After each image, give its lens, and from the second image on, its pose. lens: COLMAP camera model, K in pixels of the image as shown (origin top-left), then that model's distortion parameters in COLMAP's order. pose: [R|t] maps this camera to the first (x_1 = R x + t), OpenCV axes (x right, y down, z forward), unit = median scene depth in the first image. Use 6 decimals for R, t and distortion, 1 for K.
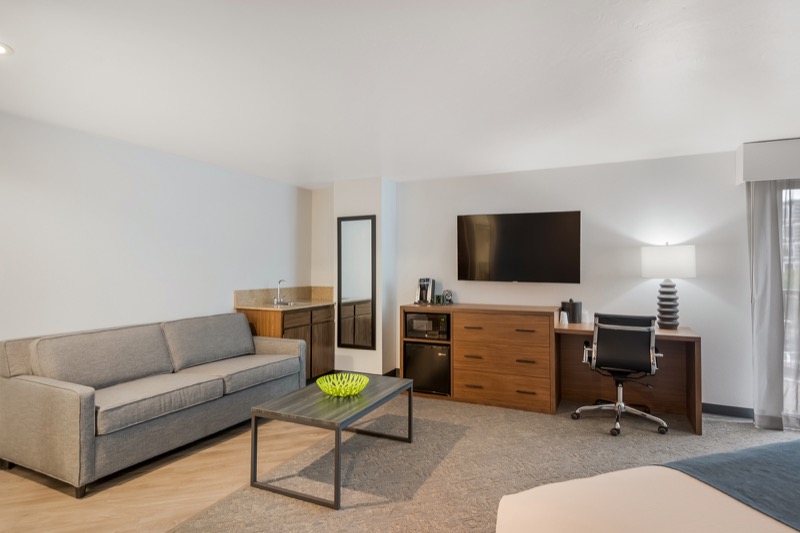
lens RADIAL K [[412.6, 0, 408.0], [0, 412.6, 267.2], [0, 0, 1]] dist [0.018798, -0.000115]
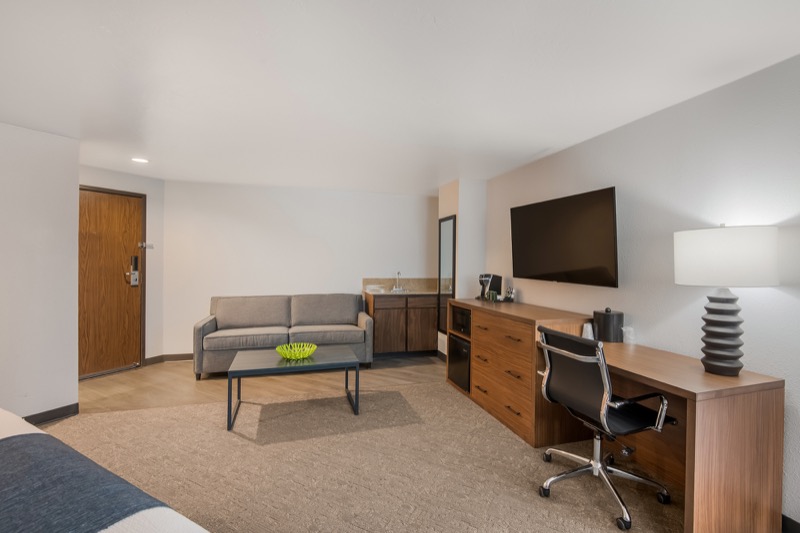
lens RADIAL K [[355.0, 0, 424.0], [0, 355.0, 265.8], [0, 0, 1]] dist [-0.007363, -0.000807]
pose [[0.708246, 0.016681, -0.705768, 0.676843], [-0.009737, 0.999857, 0.013861, -0.004796], [0.705898, -0.002945, 0.708307, 0.358064]]
